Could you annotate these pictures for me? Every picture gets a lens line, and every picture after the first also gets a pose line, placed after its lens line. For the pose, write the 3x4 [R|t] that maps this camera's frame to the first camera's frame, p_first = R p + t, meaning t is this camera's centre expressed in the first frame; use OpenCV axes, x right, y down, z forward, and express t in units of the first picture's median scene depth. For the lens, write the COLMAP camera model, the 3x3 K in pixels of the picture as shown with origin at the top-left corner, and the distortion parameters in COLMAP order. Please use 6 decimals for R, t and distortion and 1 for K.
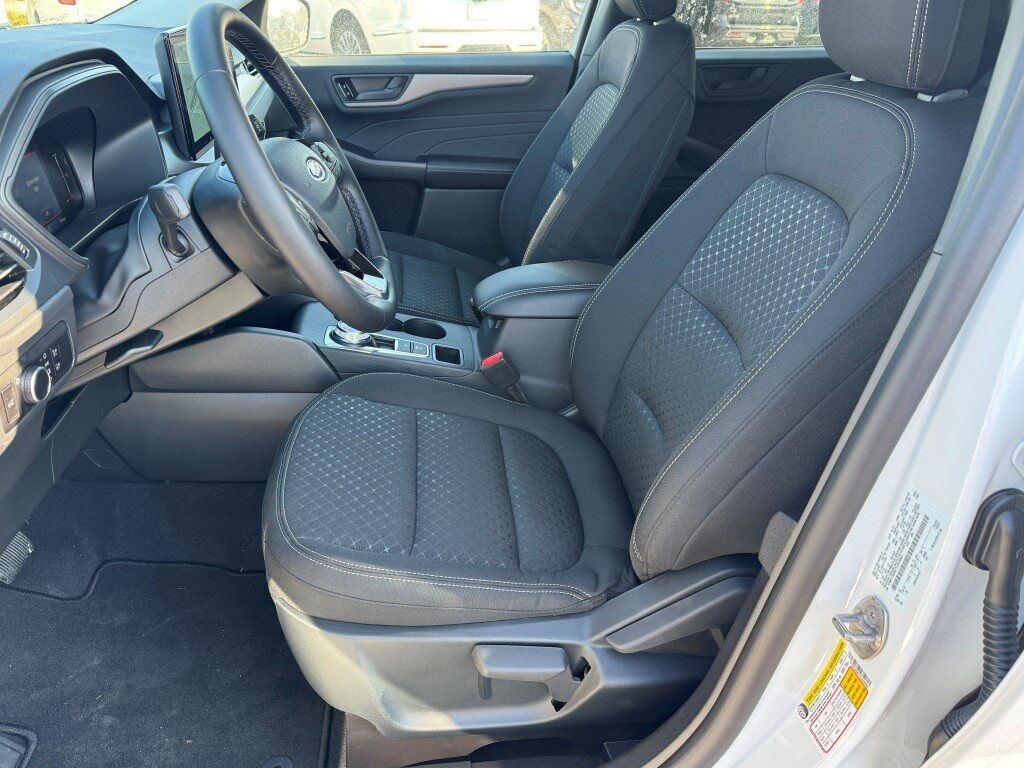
lens RADIAL K [[749.3, 0, 510.6], [0, 749.3, 383.1], [0, 0, 1]] dist [0.036638, -0.013224]
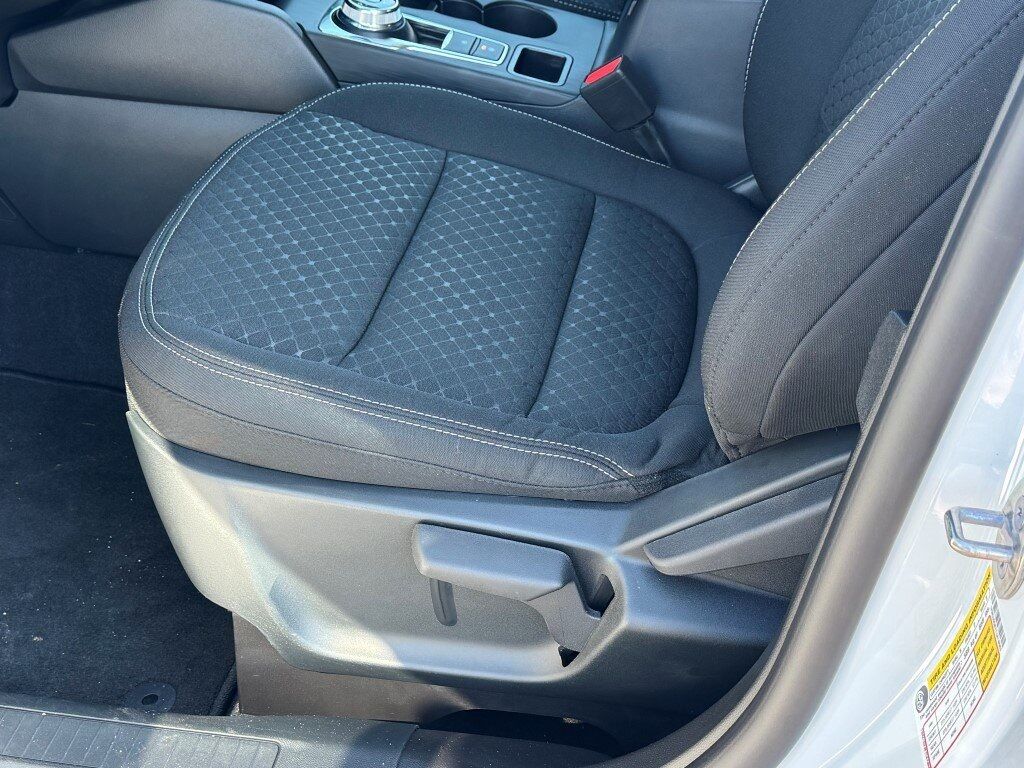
lens RADIAL K [[1401.9, 0, 512.7], [0, 1401.9, 386.8], [0, 0, 1]] dist [0.208988, 0.000000]
pose [[0.954993, 0.110482, -0.275286, 0.302769], [-0.077076, 0.988595, 0.129377, 0.090485], [0.286440, -0.102336, 0.952617, -0.014211]]
